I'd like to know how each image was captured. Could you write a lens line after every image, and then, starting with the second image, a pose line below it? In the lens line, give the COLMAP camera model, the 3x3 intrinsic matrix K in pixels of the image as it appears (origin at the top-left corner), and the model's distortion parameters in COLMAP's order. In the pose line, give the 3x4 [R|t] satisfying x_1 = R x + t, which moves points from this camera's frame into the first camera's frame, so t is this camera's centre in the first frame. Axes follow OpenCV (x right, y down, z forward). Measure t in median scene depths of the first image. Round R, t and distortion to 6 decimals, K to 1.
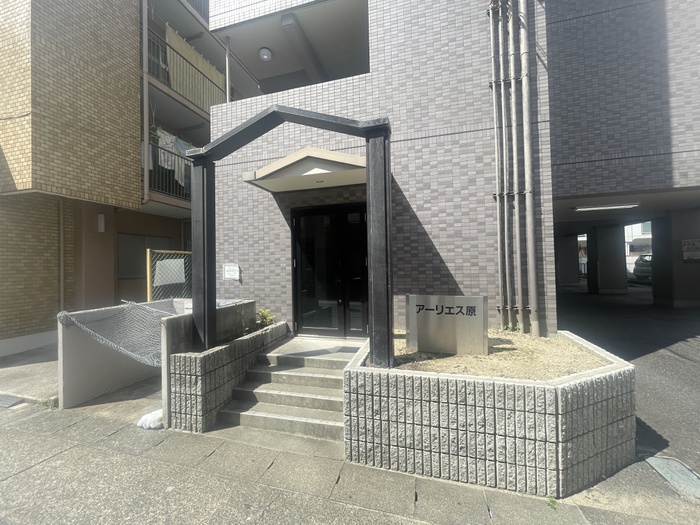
lens RADIAL K [[284.0, 0, 350.9], [0, 284.0, 262.2], [0, 0, 1]] dist [-0.002260, 0.000038]
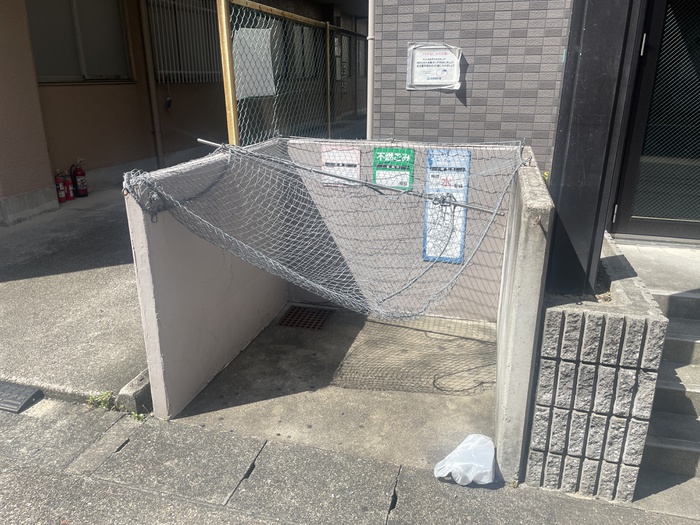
lens RADIAL K [[528.4, 0, 352.3], [0, 528.4, 261.6], [0, 0, 1]] dist [0.040225, -0.010475]
pose [[0.999609, 0.018028, 0.021378, -0.714993], [-0.024269, 0.939064, 0.342885, 0.047585], [-0.013894, -0.343270, 0.939134, 0.342085]]
